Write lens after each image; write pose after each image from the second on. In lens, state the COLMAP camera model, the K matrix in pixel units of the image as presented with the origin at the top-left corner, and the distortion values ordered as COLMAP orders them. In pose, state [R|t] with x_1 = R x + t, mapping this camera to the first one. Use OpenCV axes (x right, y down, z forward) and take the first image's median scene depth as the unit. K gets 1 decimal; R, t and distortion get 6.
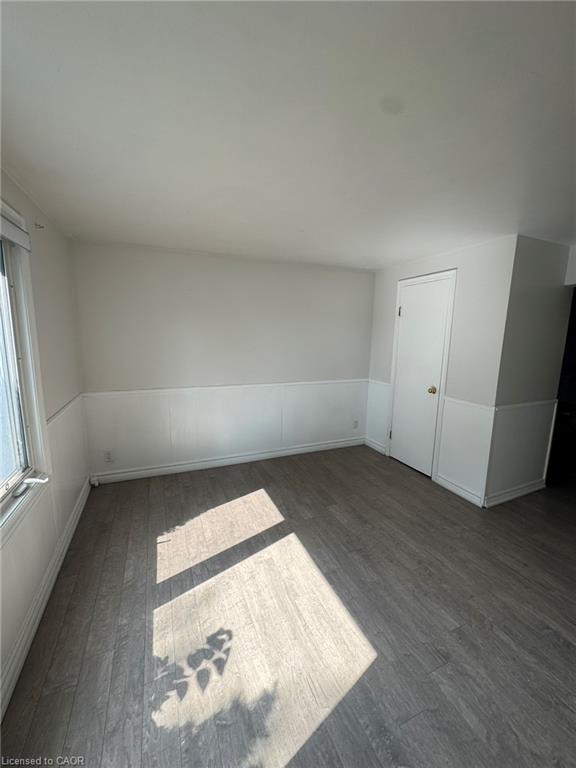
lens RADIAL K [[306.4, 0, 289.1], [0, 306.4, 383.7], [0, 0, 1]] dist [-0.004184, 0.001082]
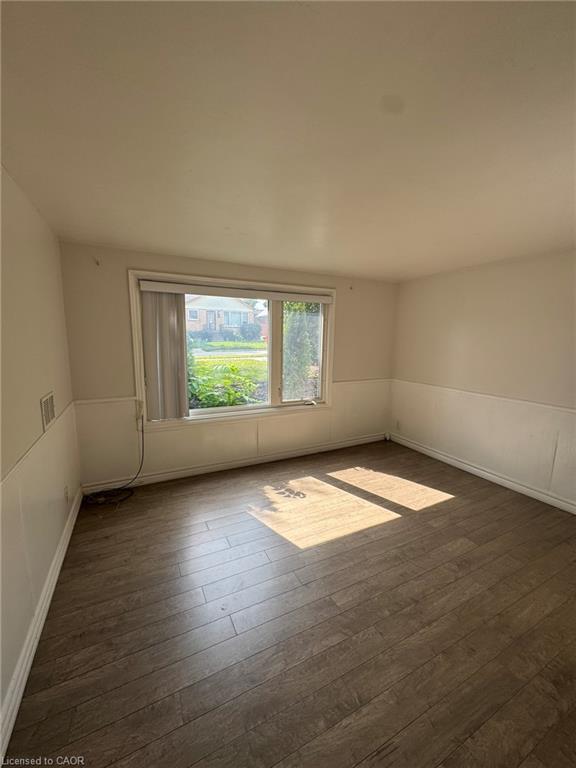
lens RADIAL K [[306.4, 0, 287.2], [0, 306.4, 377.2], [0, 0, 1]] dist [-0.004184, 0.001082]
pose [[0.058469, 0.112130, -0.991972, 1.091380], [-0.169893, 0.980294, 0.100796, -0.057921], [0.983726, 0.162636, 0.076367, 0.432999]]
